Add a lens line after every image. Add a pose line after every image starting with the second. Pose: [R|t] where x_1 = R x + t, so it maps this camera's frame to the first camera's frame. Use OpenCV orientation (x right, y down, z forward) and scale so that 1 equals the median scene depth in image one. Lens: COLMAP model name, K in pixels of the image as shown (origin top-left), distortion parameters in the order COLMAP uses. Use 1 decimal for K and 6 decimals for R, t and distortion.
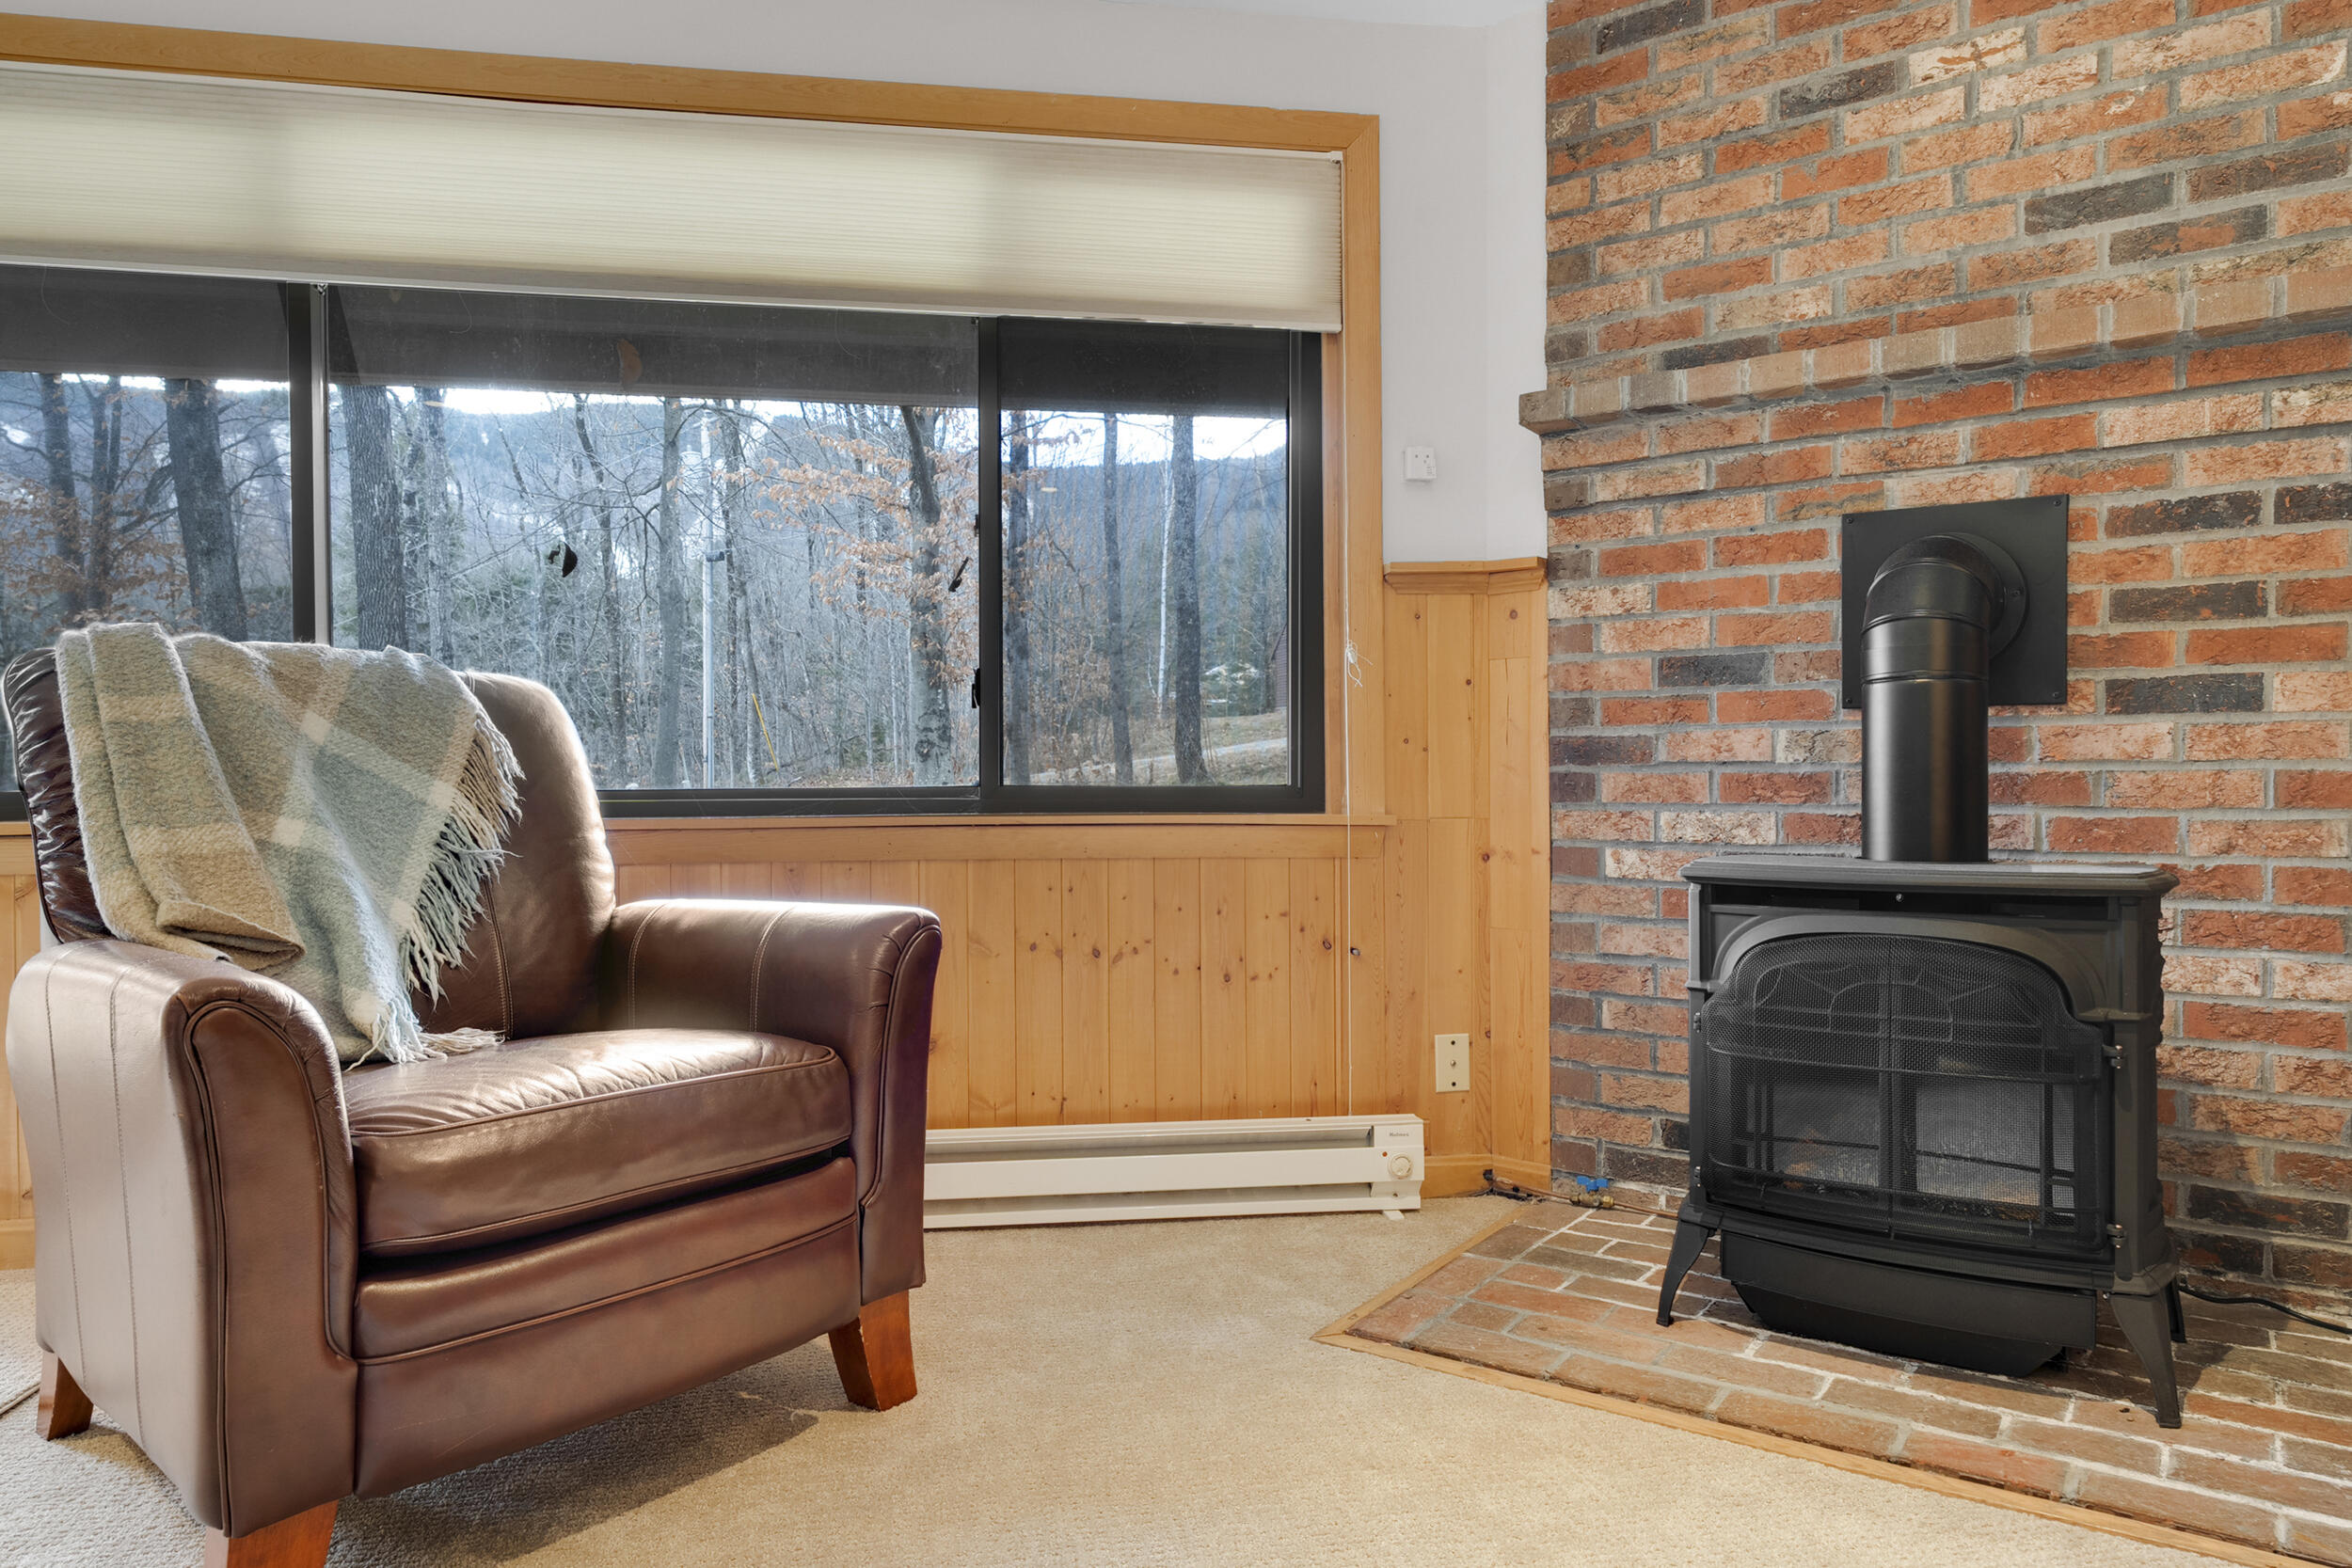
lens RADIAL K [[1490.9, 0, 1178.3], [0, 1490.9, 796.6], [0, 0, 1]] dist [-0.002164, 0.001251]
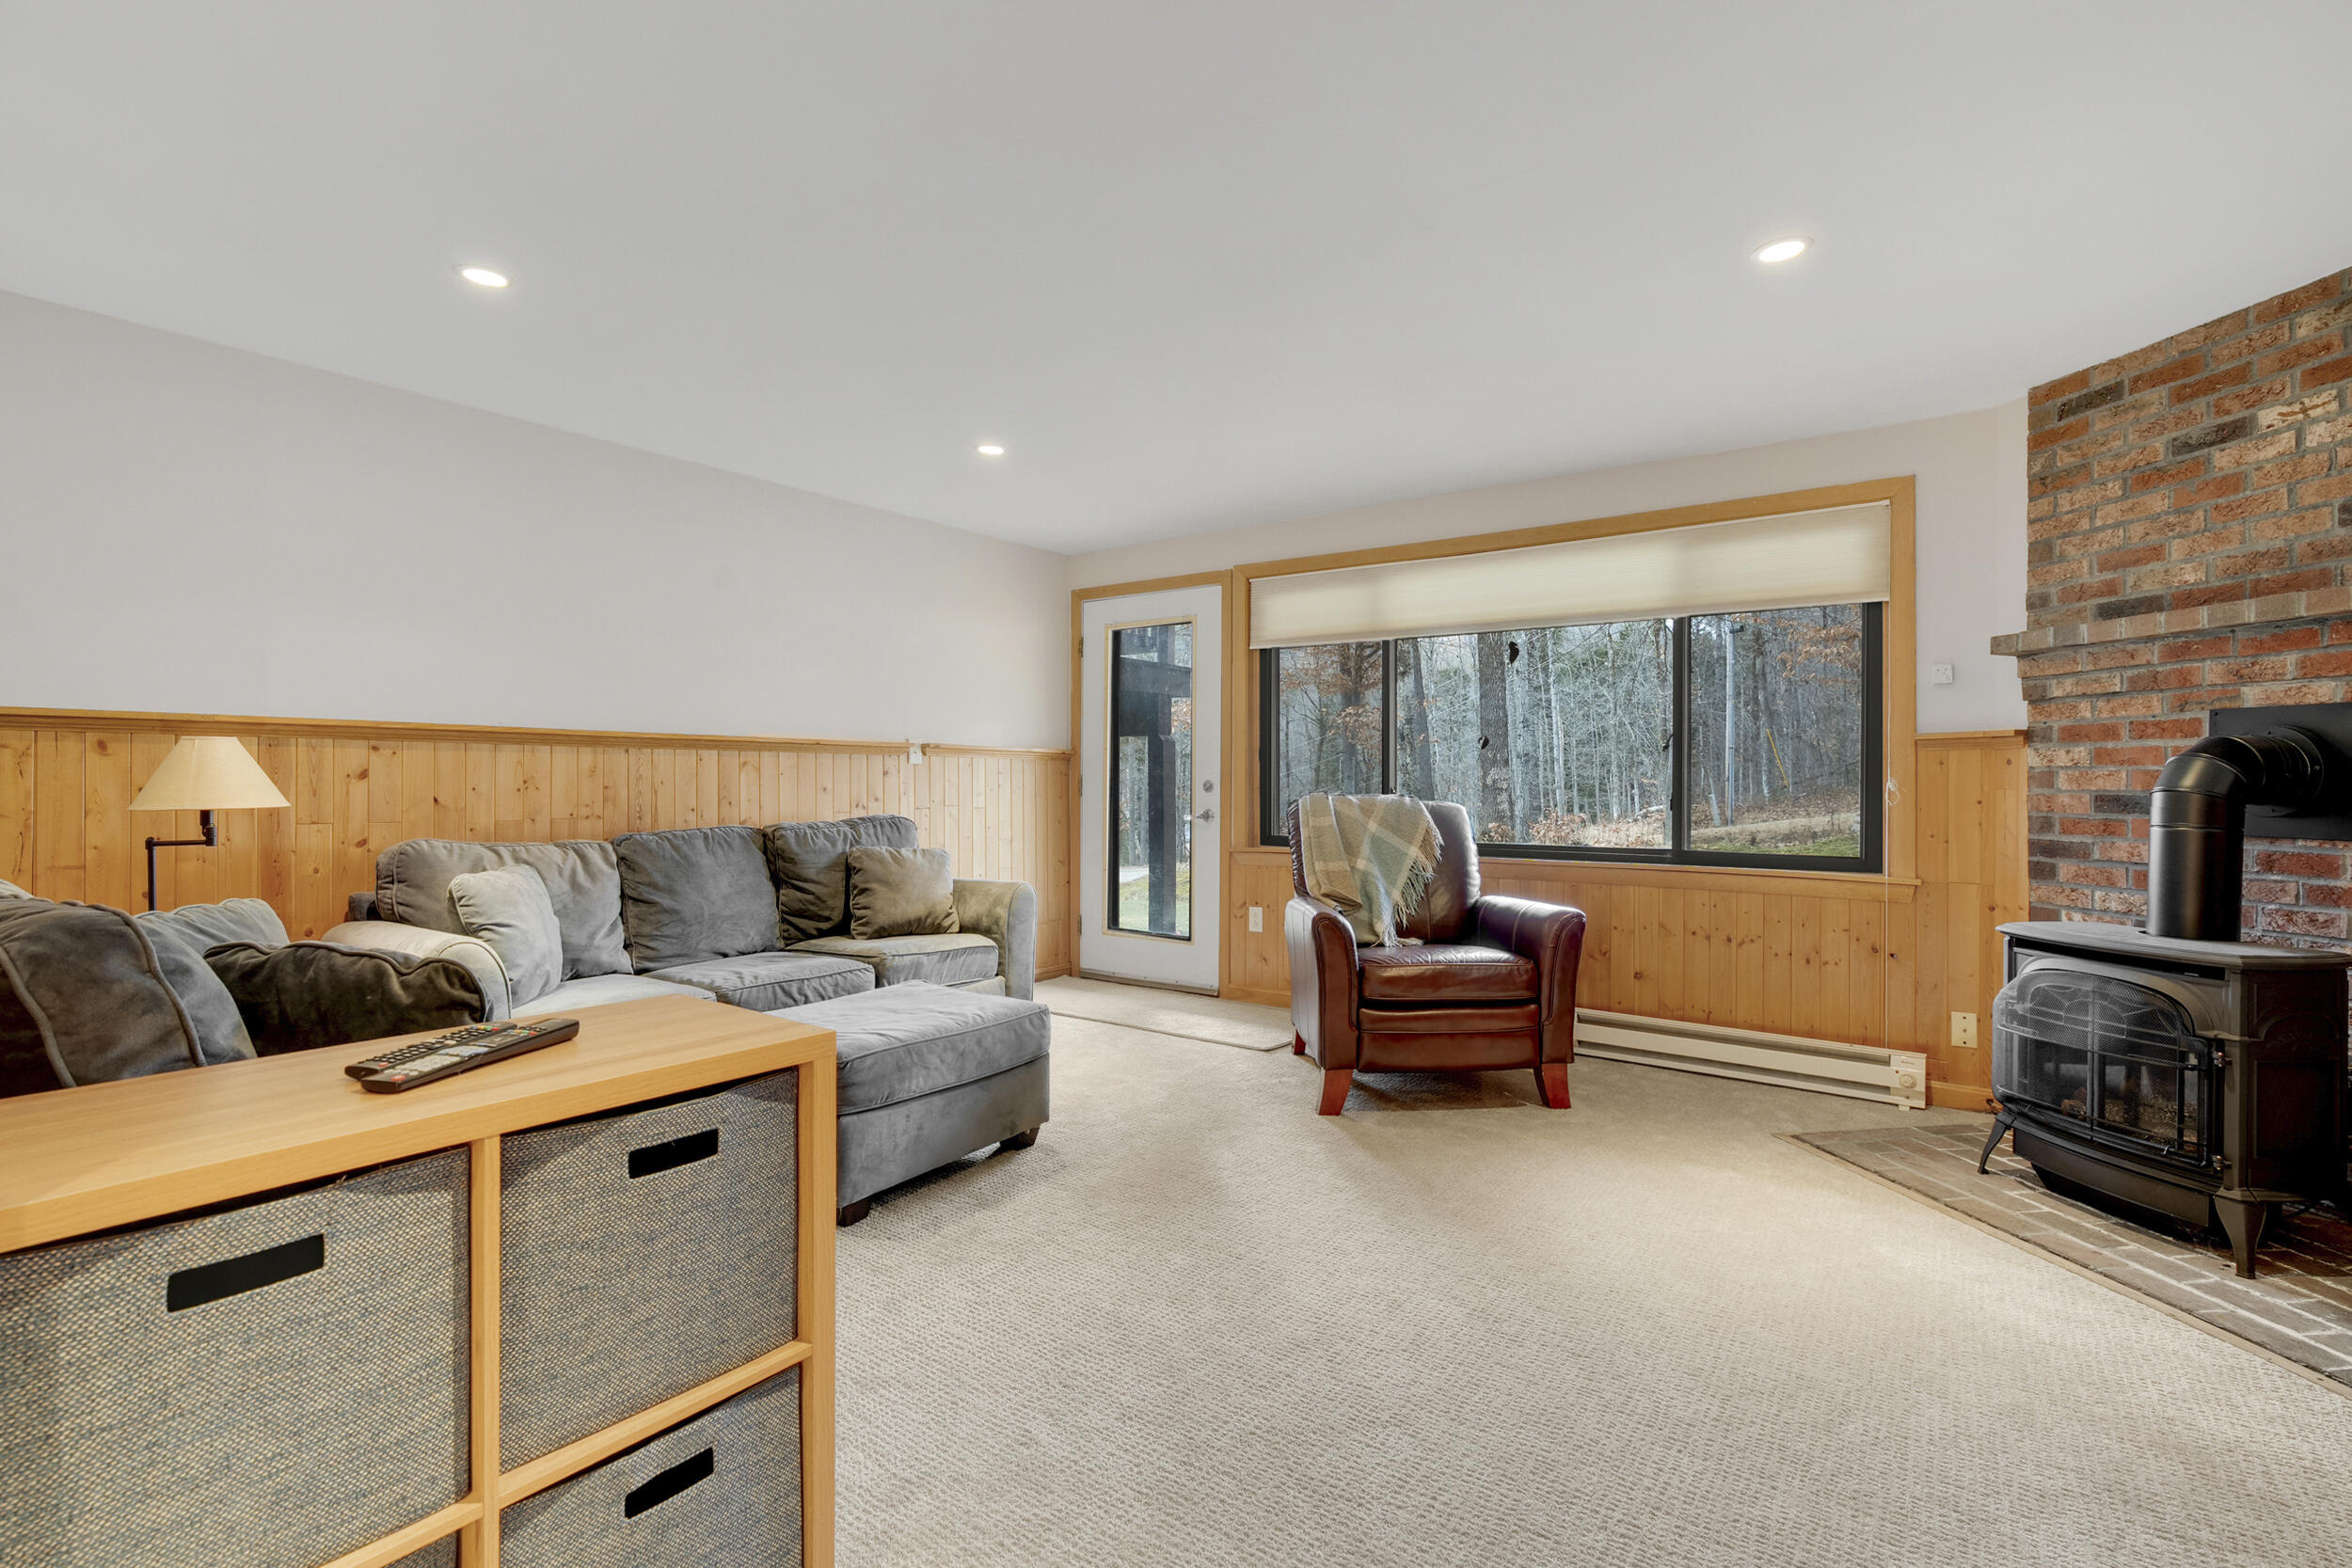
lens RADIAL K [[1069.0, 0, 1143.5], [0, 1069.0, 781.3], [0, 0, 1]] dist [-0.012886, 0.004523]
pose [[0.672972, 0.004235, -0.739656, 0.499557], [-0.014681, 0.999863, -0.007632, -0.087244], [0.739523, 0.015995, 0.672942, -0.547525]]
